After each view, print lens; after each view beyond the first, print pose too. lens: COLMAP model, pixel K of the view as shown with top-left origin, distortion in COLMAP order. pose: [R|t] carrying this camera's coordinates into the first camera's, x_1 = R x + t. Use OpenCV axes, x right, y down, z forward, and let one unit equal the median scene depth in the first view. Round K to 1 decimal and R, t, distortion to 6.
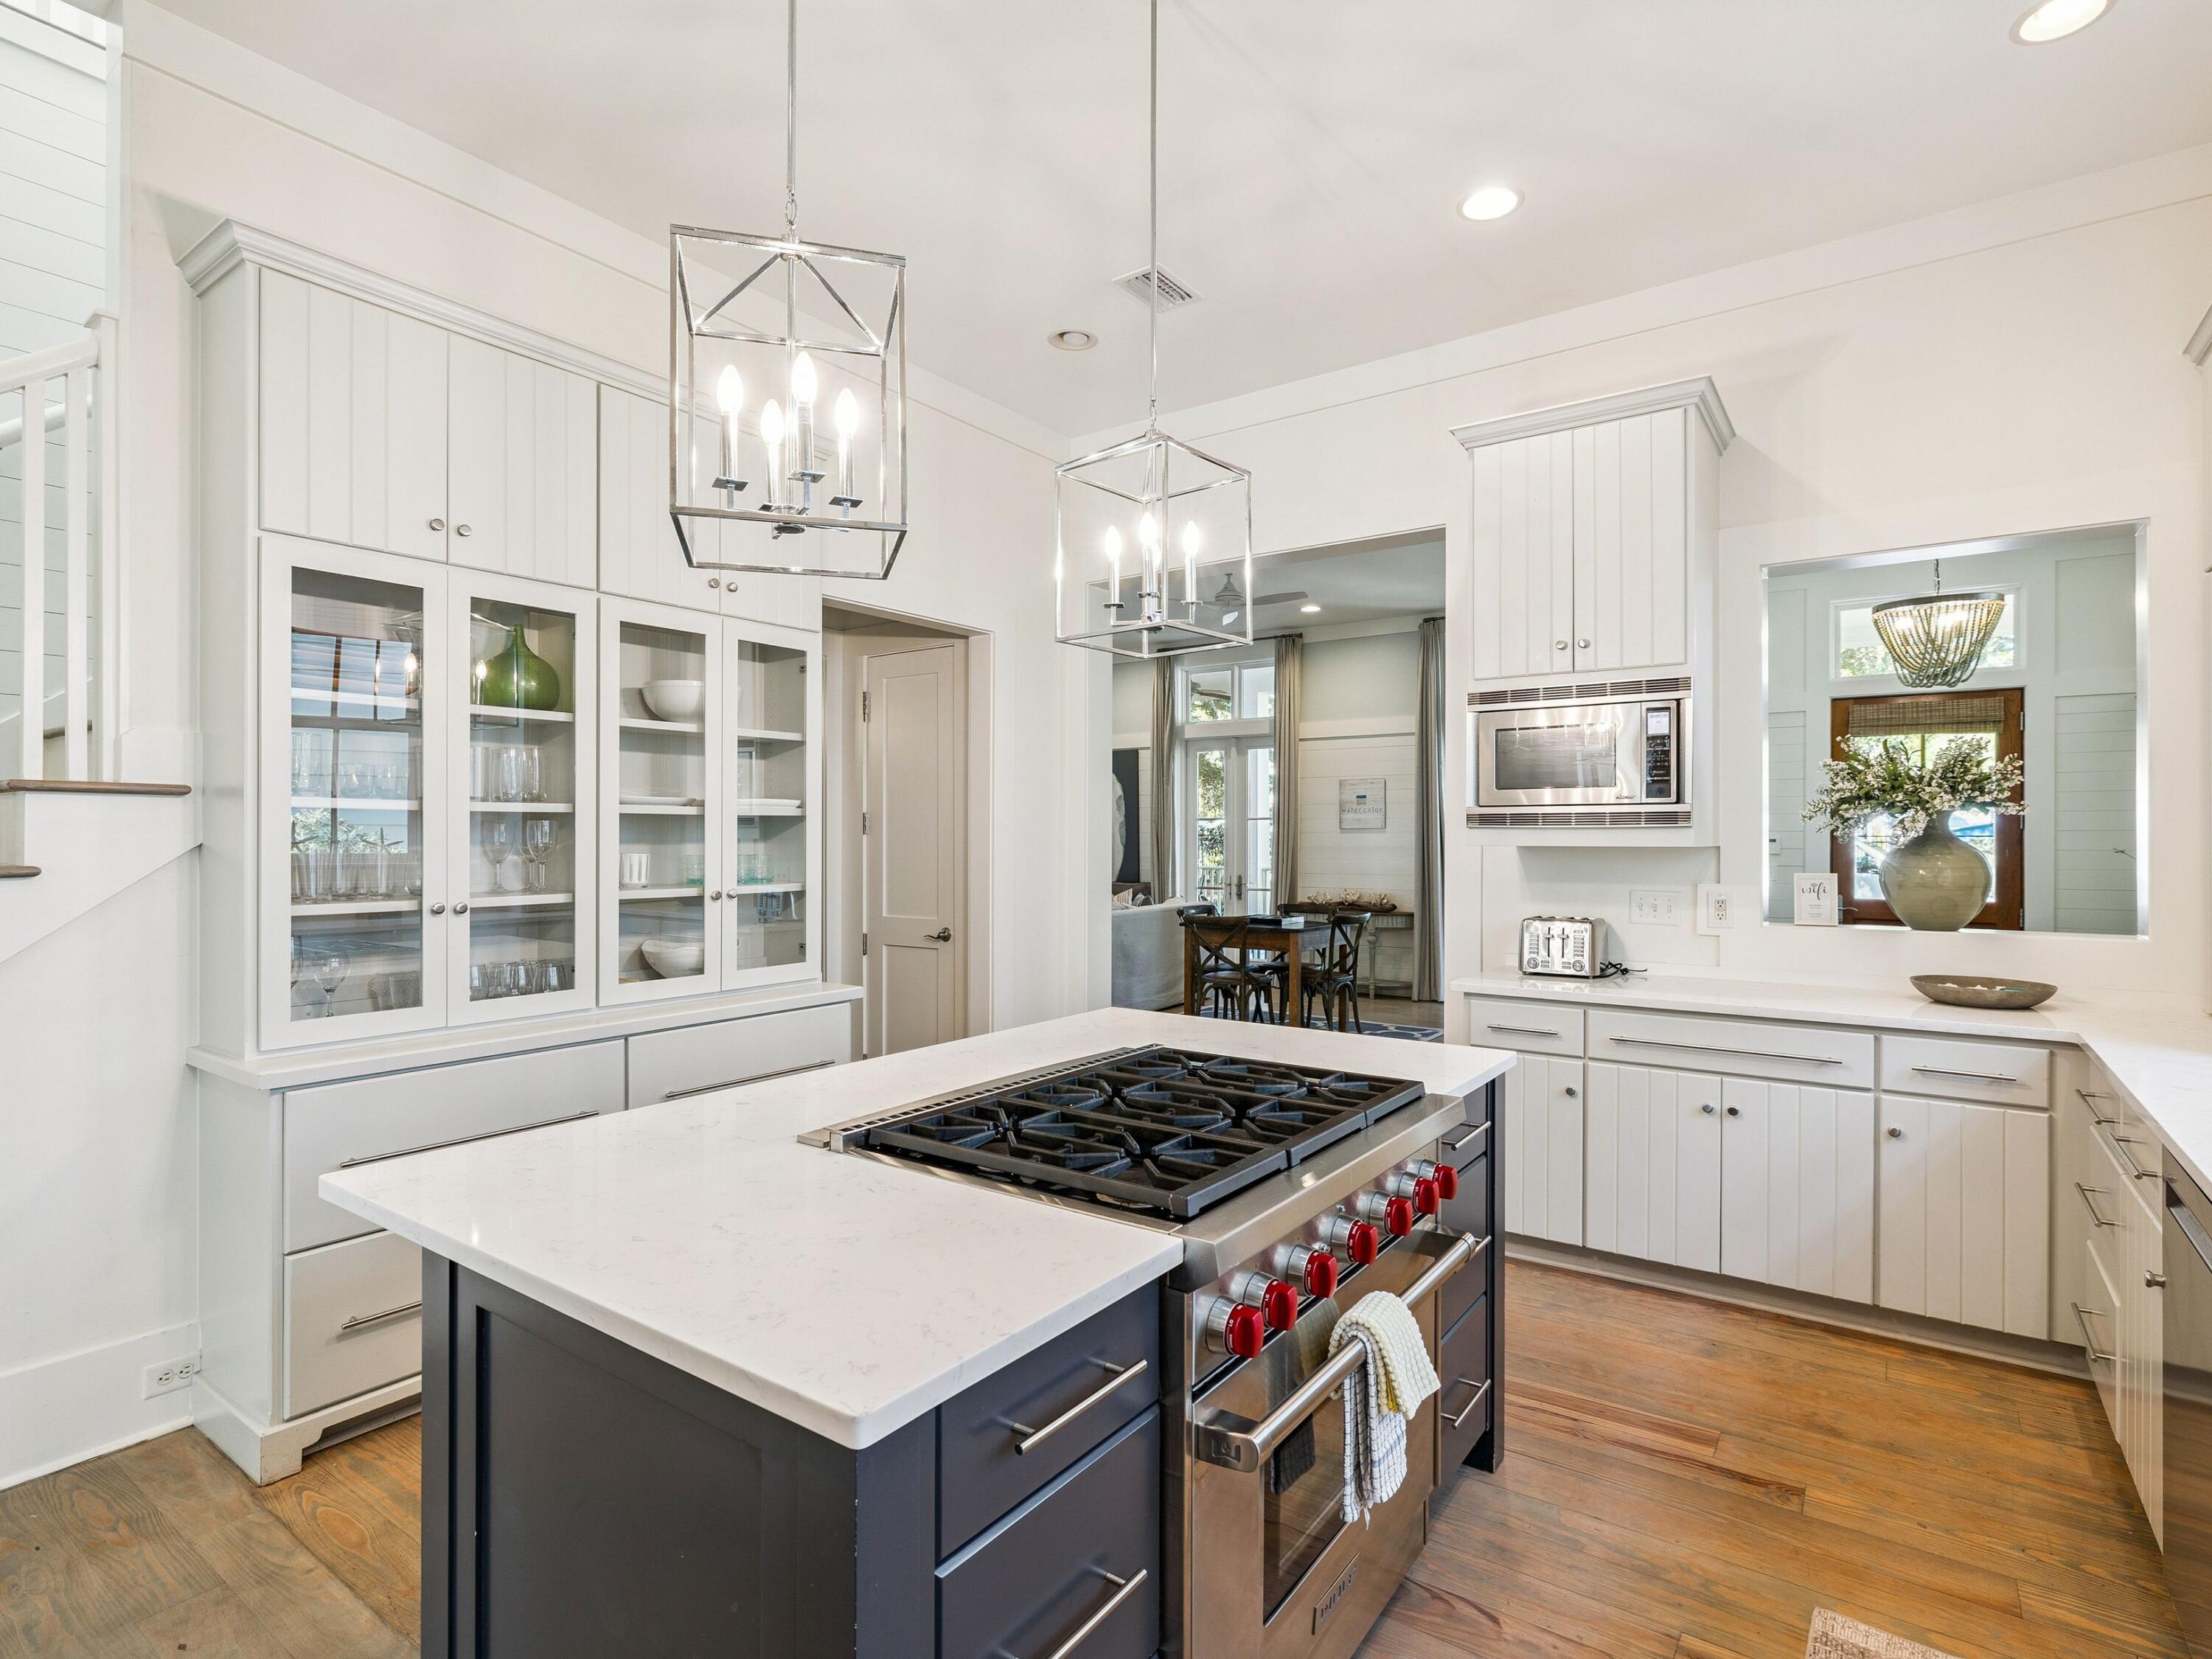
lens RADIAL K [[1120.7, 0, 1109.5], [0, 1120.7, 838.4], [0, 0, 1]] dist [0.000414, 0.002107]
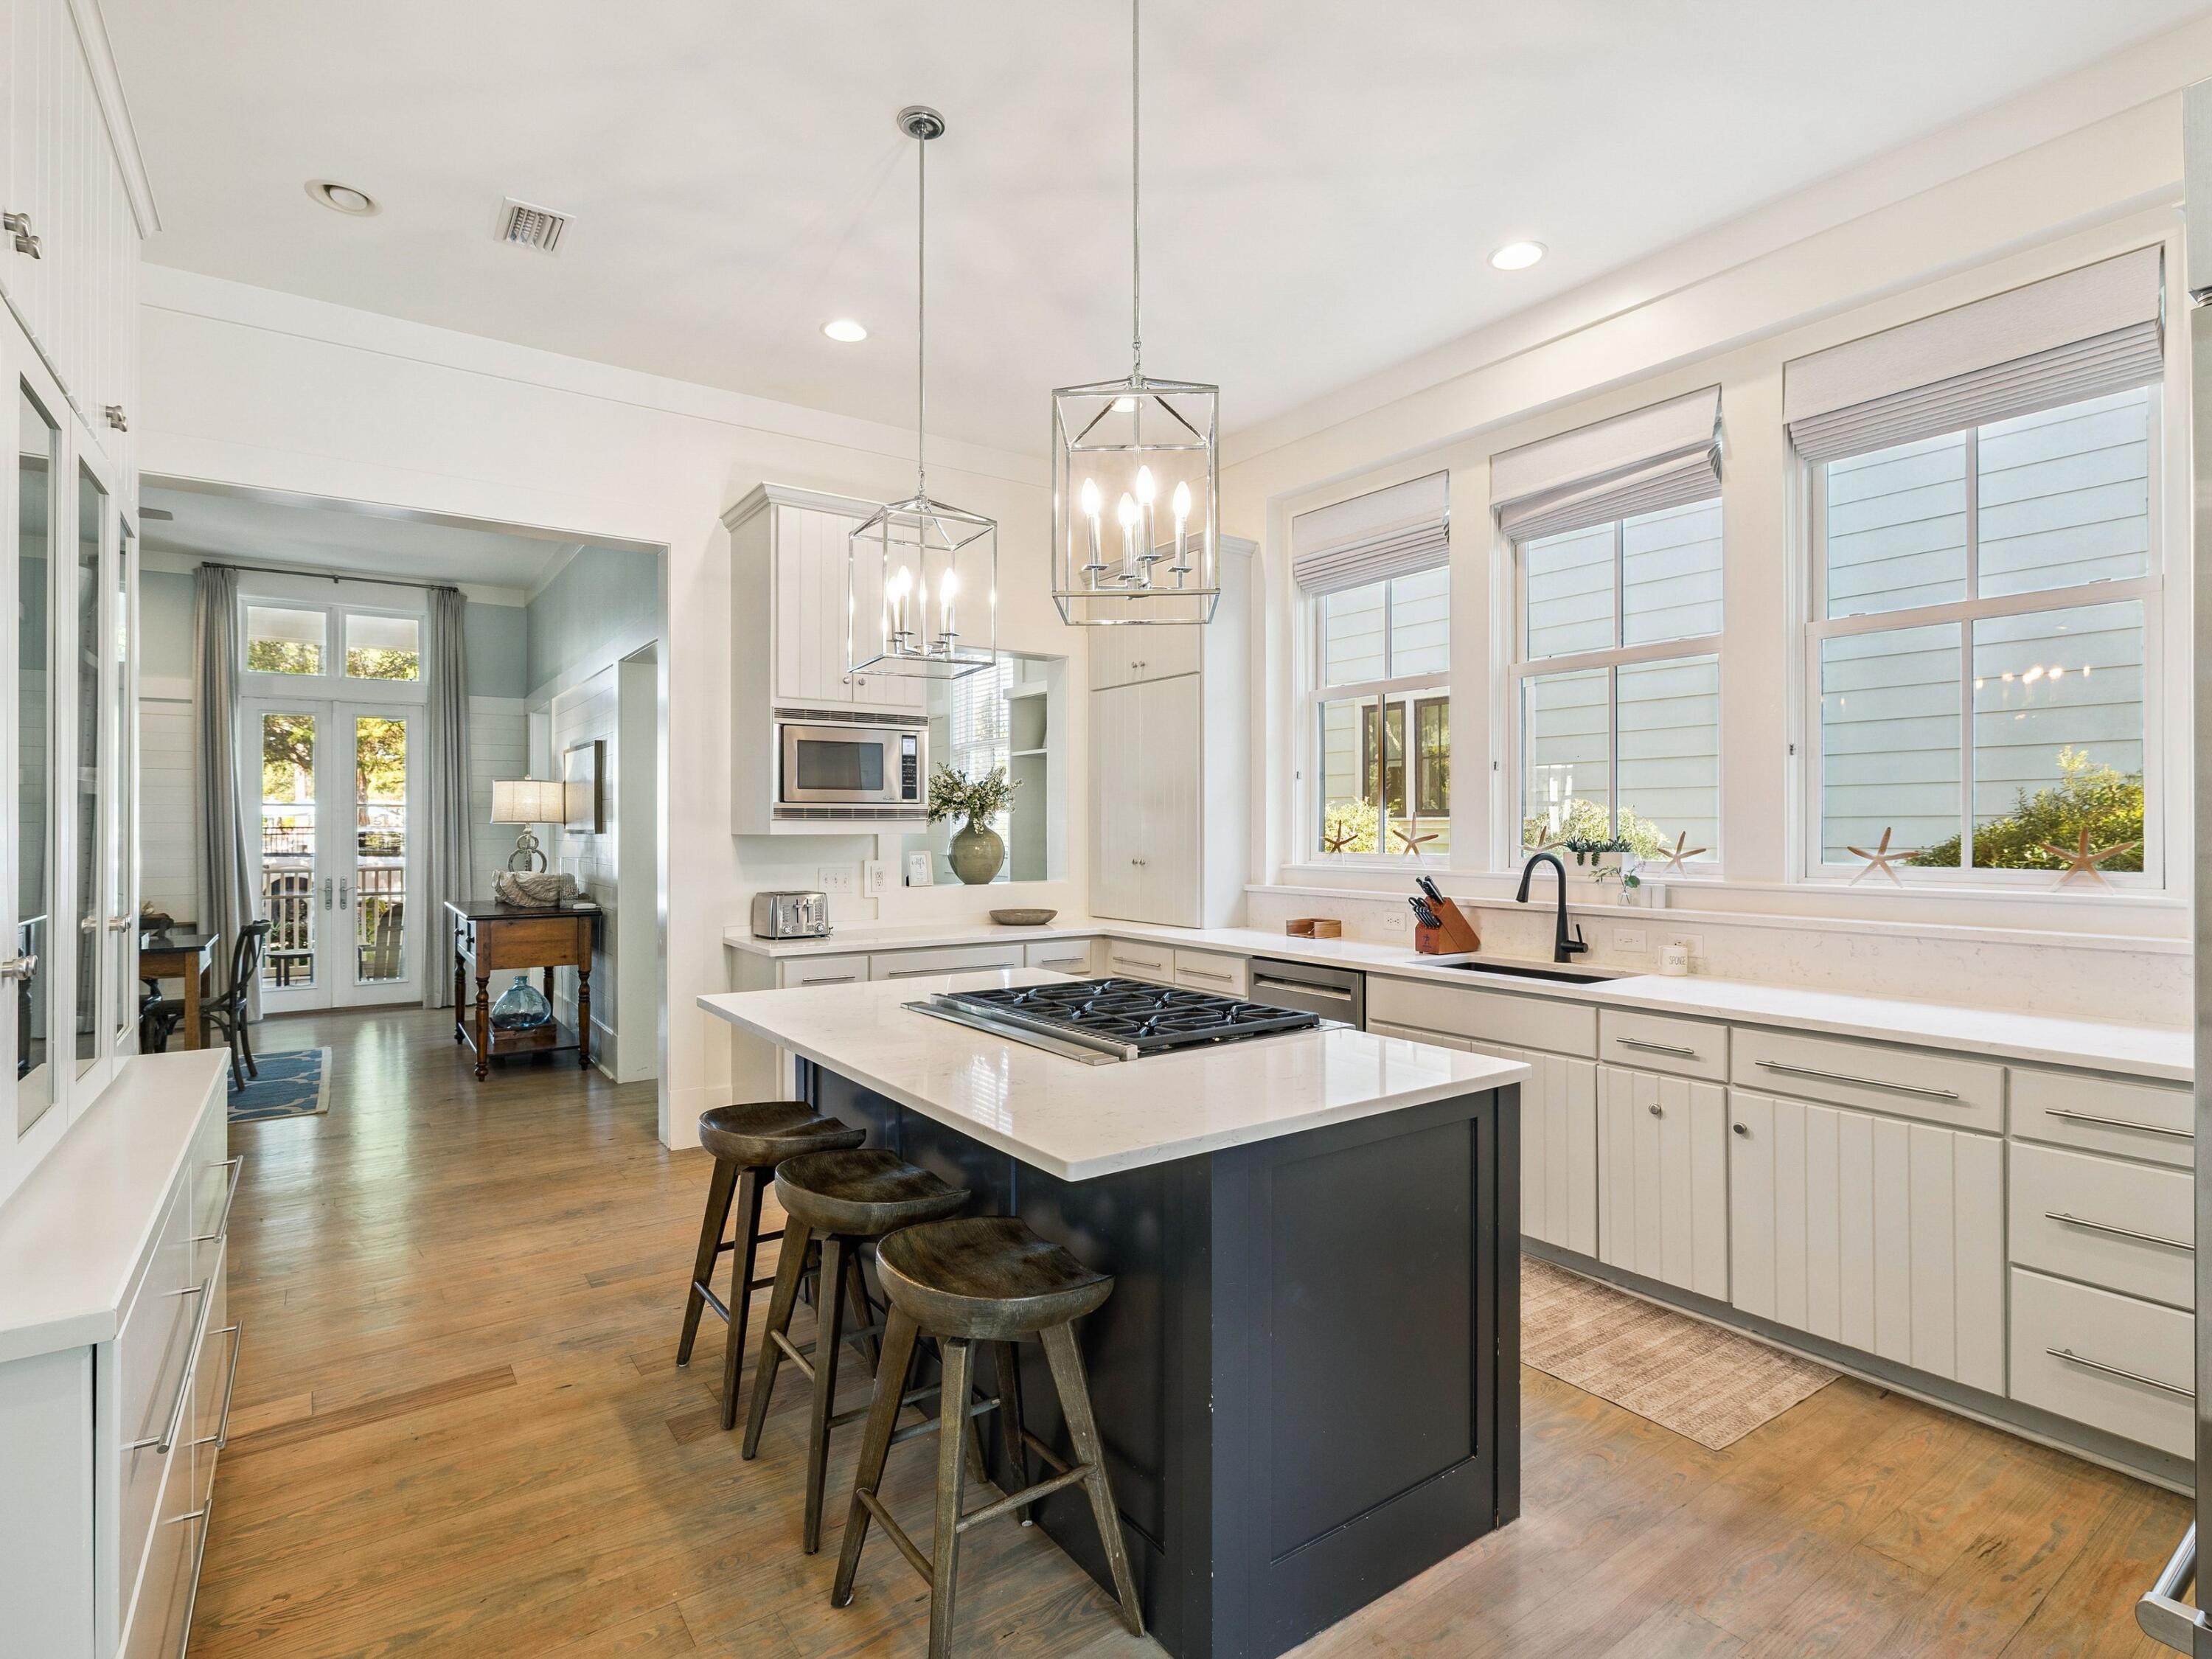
lens RADIAL K [[1120.7, 0, 1108.4], [0, 1120.7, 823.2], [0, 0, 1]] dist [0.000414, 0.002107]
pose [[0.337898, 0.003113, 0.941178, -0.825881], [0.002620, 0.999988, -0.004248, 0.000699], [-0.941179, 0.003901, 0.337885, 0.310795]]
